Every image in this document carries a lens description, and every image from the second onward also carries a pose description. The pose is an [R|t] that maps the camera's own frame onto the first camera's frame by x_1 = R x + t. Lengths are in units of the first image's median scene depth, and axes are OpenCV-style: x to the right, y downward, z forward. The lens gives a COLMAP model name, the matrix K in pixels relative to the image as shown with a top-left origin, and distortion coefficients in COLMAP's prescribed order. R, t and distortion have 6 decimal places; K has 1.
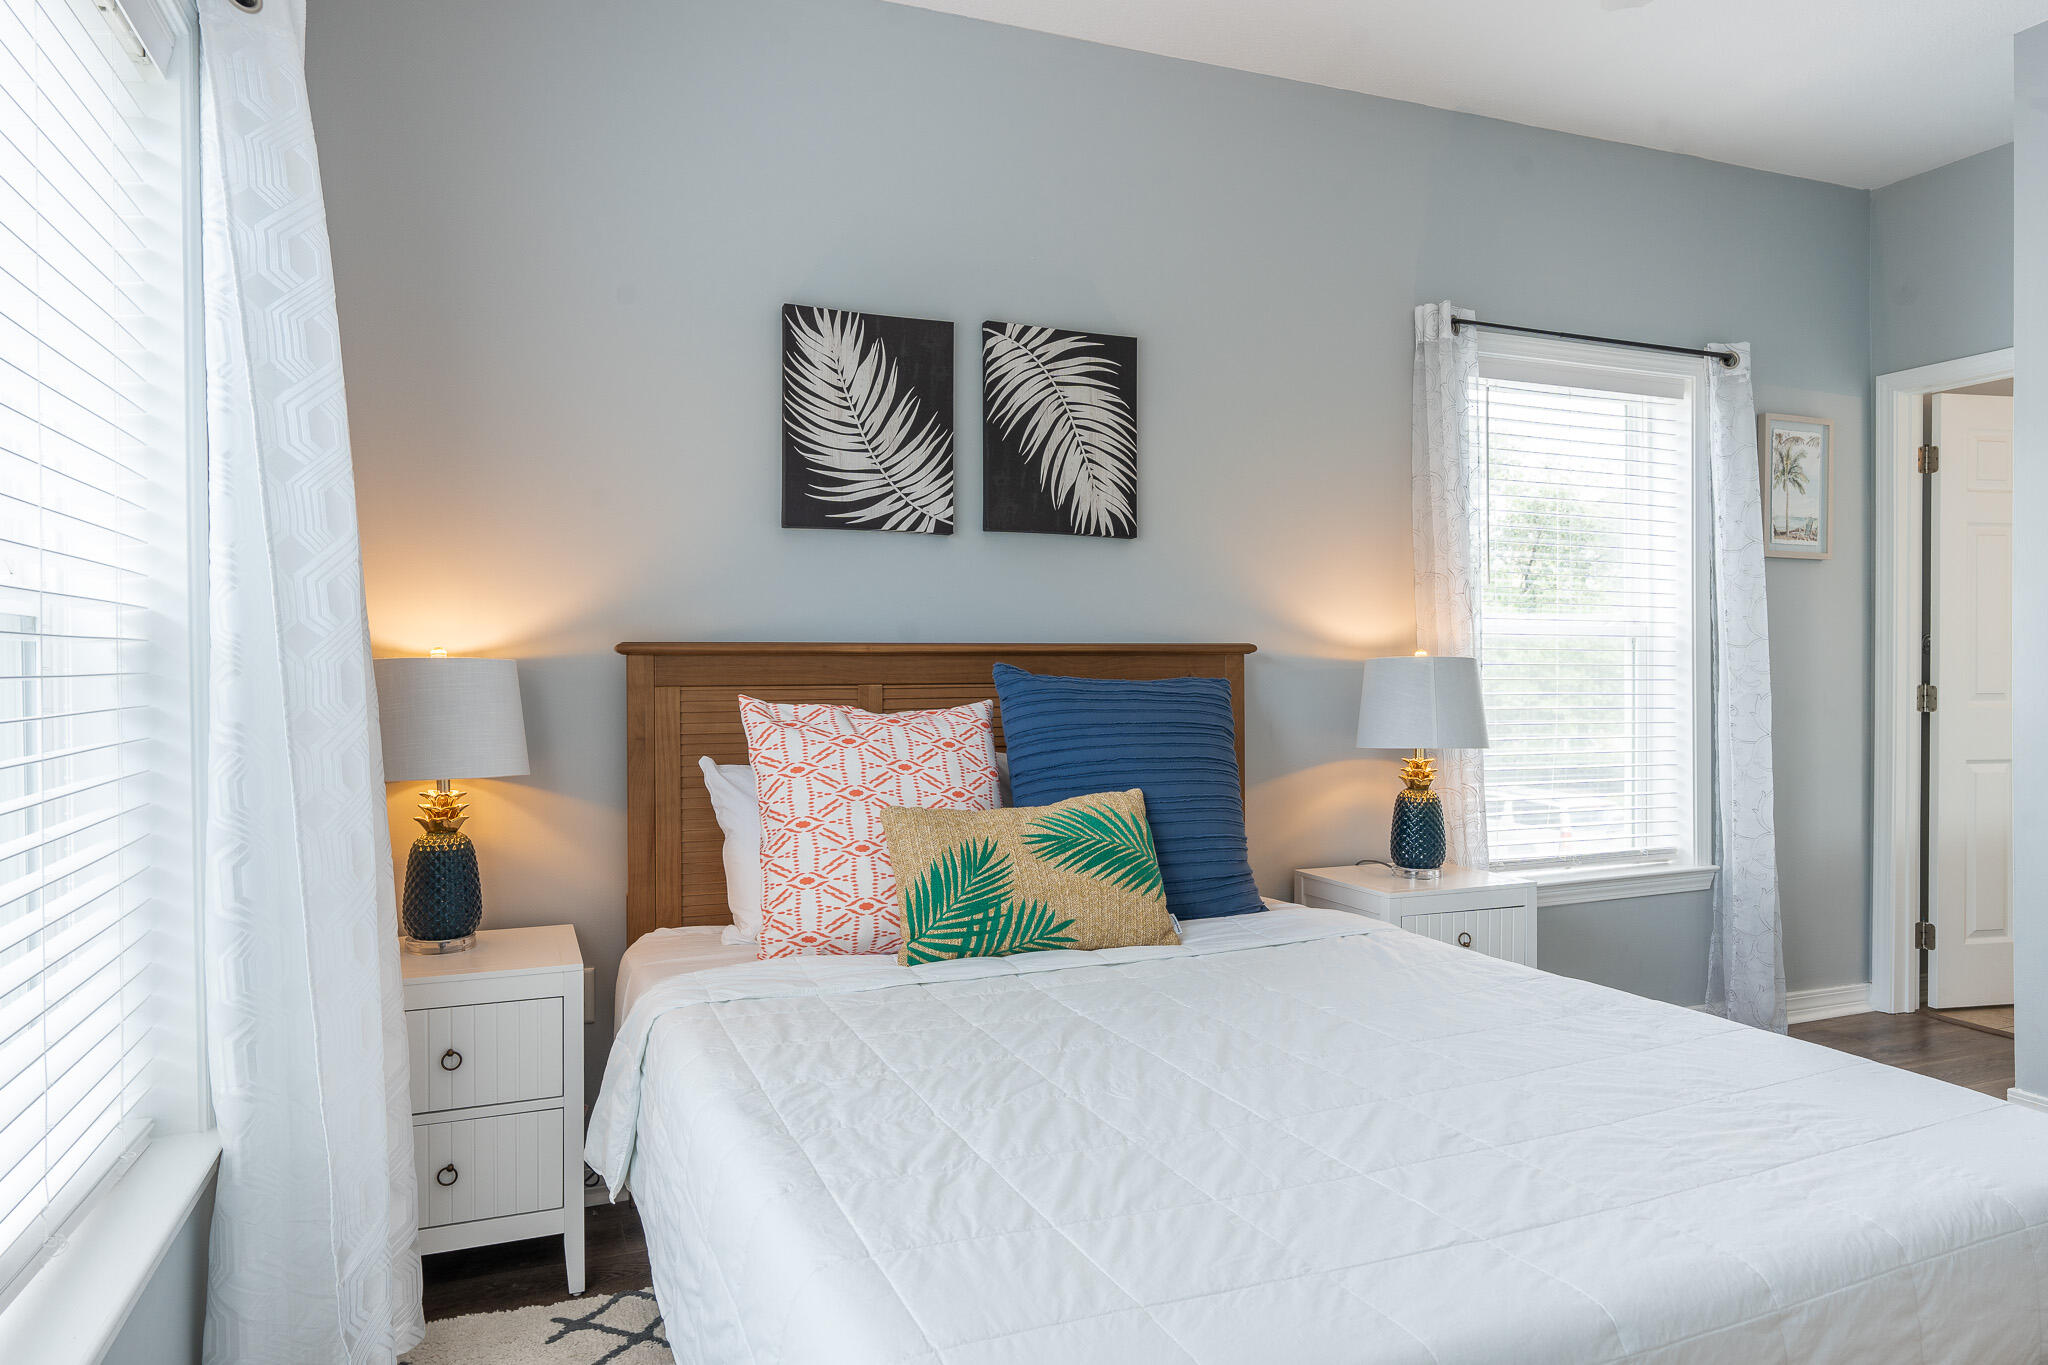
lens RADIAL K [[1288.2, 0, 1023.7], [0, 1288.2, 676.5], [0, 0, 1]] dist [0.003152, 0.000089]
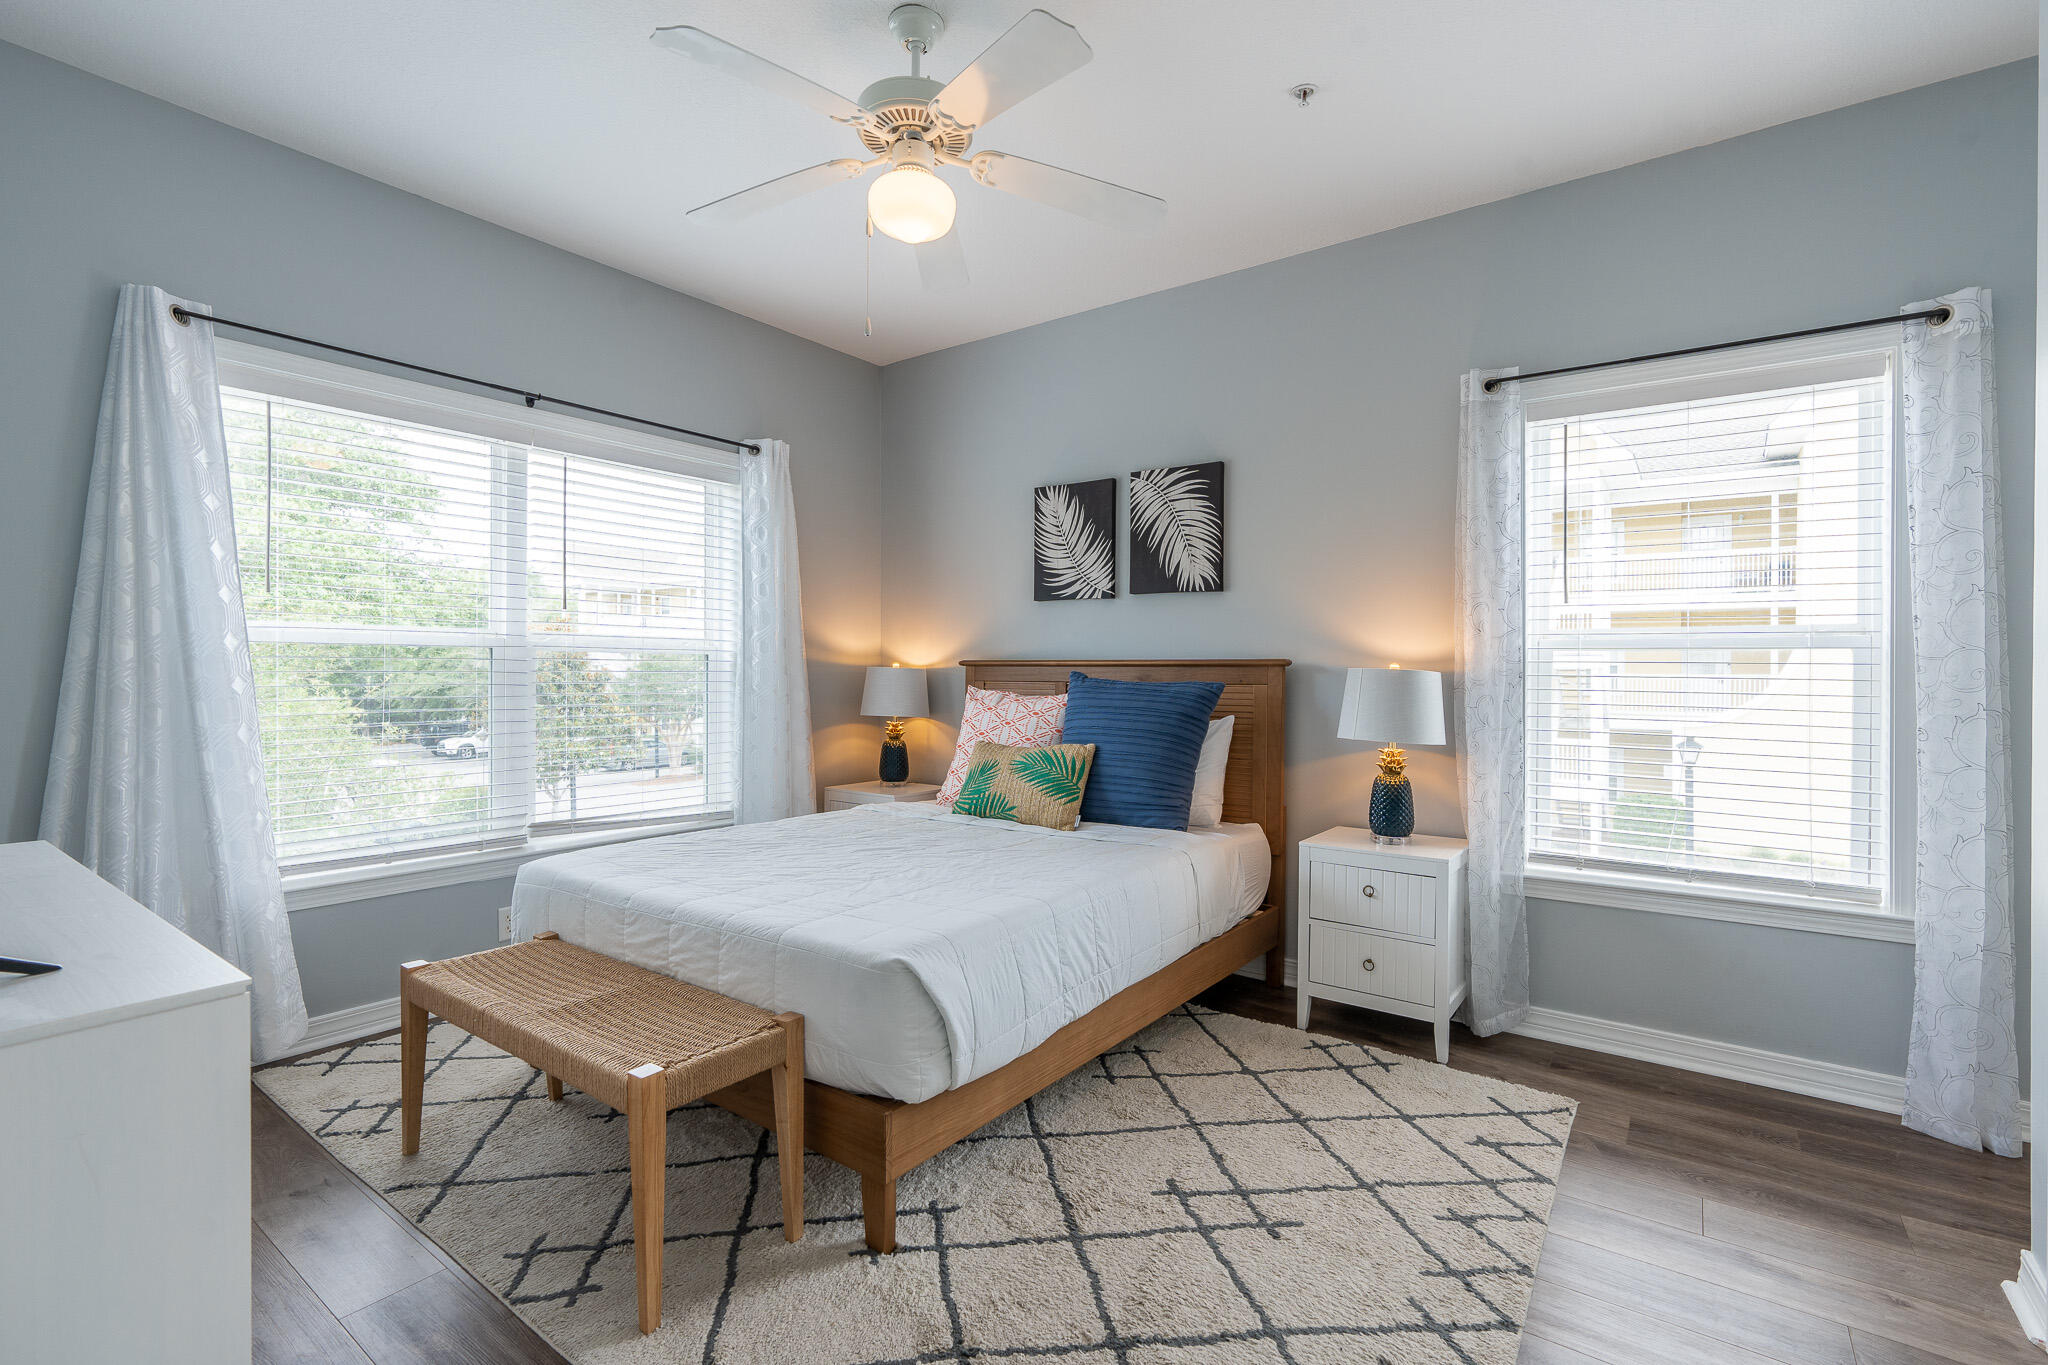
lens RADIAL K [[918.6, 0, 1030.5], [0, 918.6, 677.5], [0, 0, 1]] dist [-0.013207, 0.005103]
pose [[0.527138, 0.011814, -0.849698, 0.975870], [-0.016561, 0.999856, 0.003628, -0.004522], [0.849618, 0.012159, 0.527258, 0.249757]]
